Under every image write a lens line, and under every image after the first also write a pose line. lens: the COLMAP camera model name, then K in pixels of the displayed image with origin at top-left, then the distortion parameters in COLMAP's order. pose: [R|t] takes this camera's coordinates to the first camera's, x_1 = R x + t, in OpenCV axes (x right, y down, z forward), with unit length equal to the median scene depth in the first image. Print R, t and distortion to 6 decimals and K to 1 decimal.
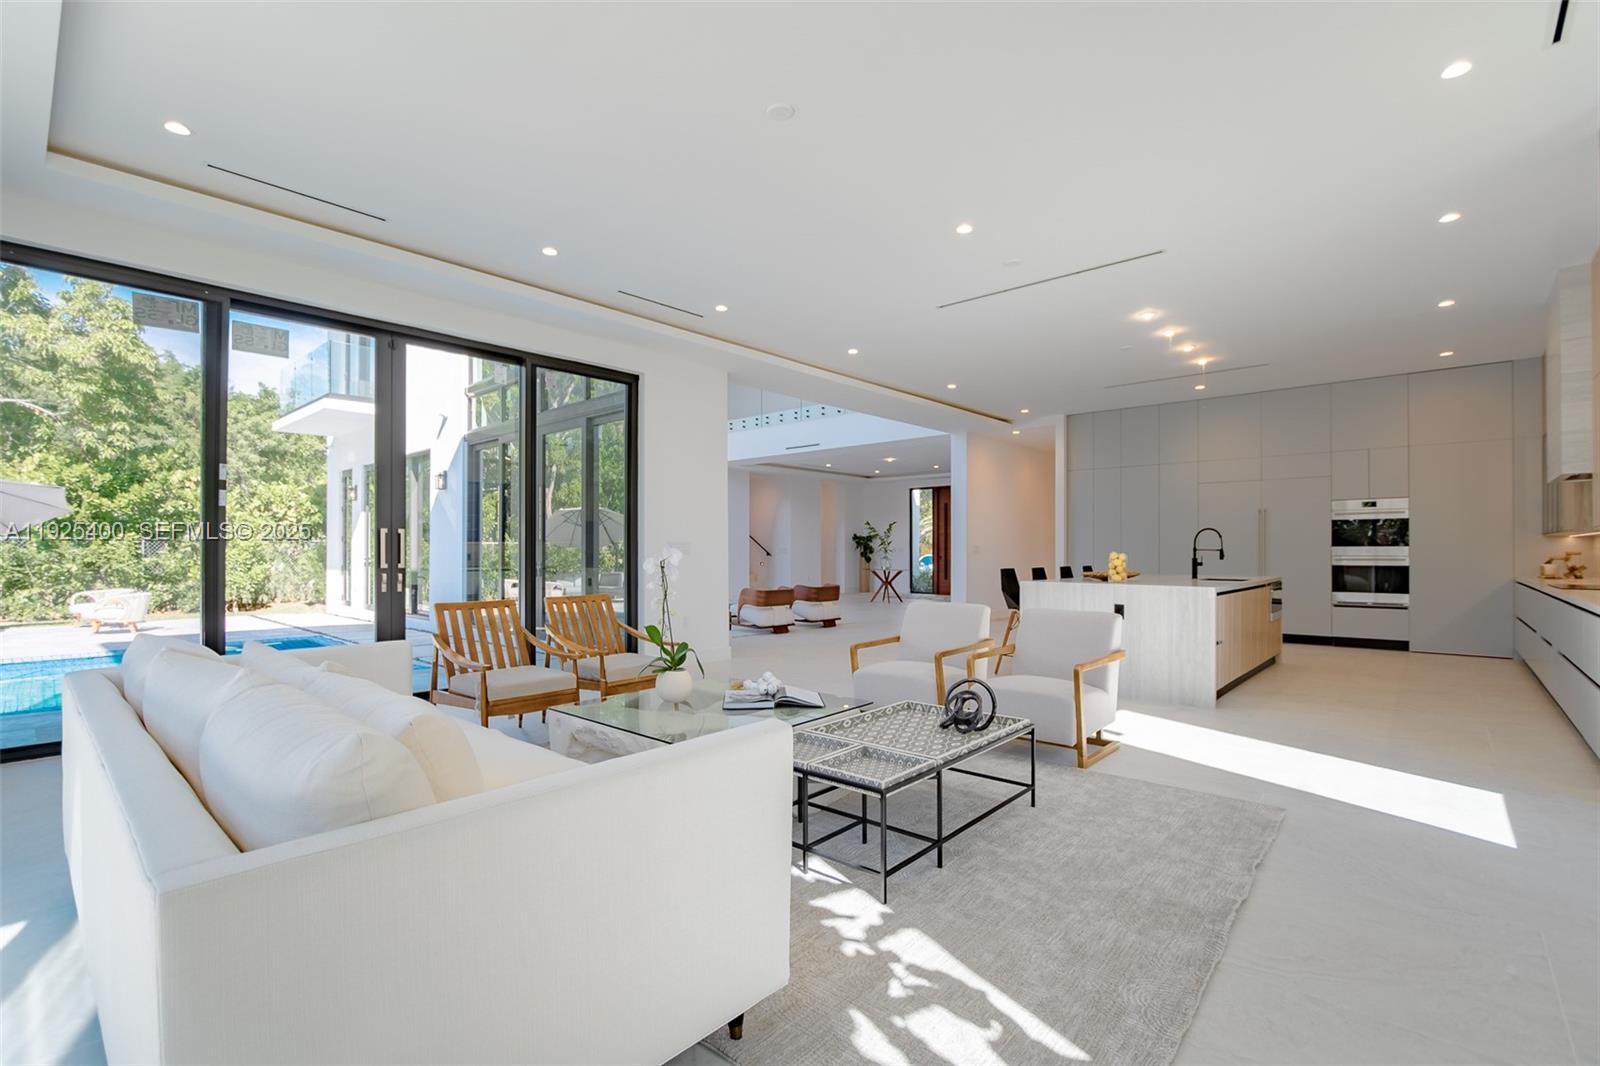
lens RADIAL K [[724.9, 0, 817.9], [0, 724.9, 552.7], [0, 0, 1]] dist [-0.008346, 0.000759]
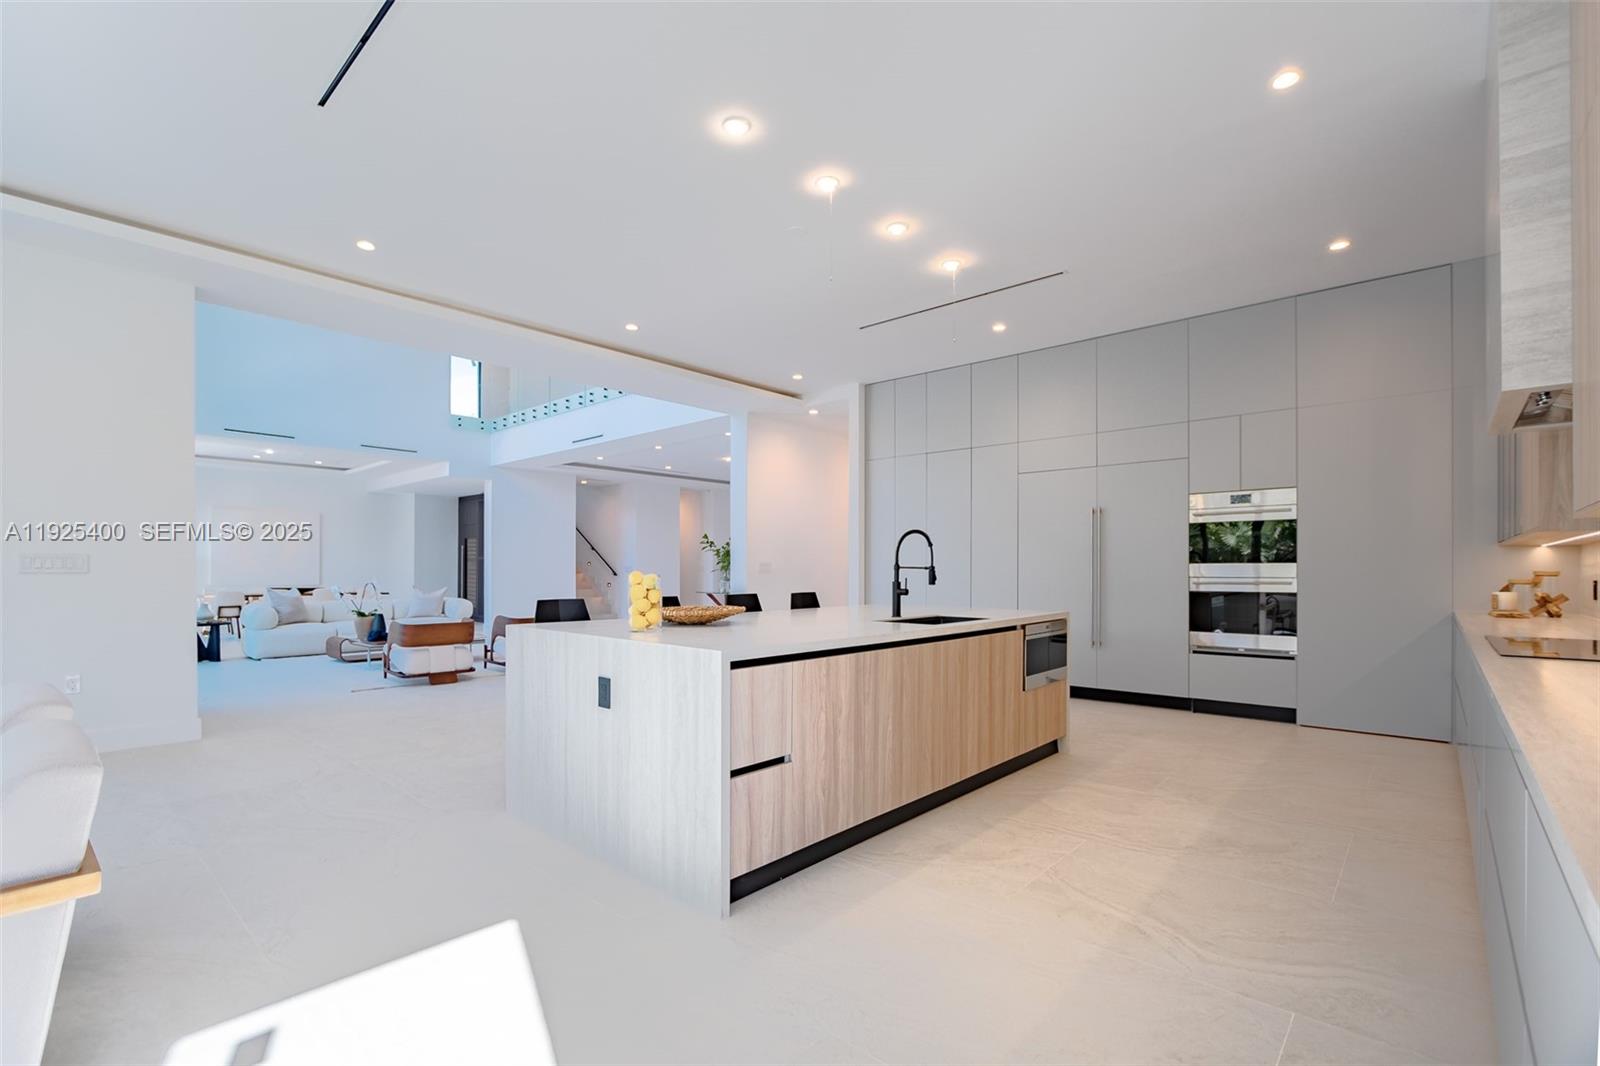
lens RADIAL K [[724.9, 0, 805.1], [0, 724.9, 571.3], [0, 0, 1]] dist [-0.008346, 0.000759]
pose [[0.999991, 0.000657, -0.004215, 0.375370], [-0.000658, 1.000000, -0.000166, -0.000512], [0.004215, 0.000169, 0.999991, 0.343448]]
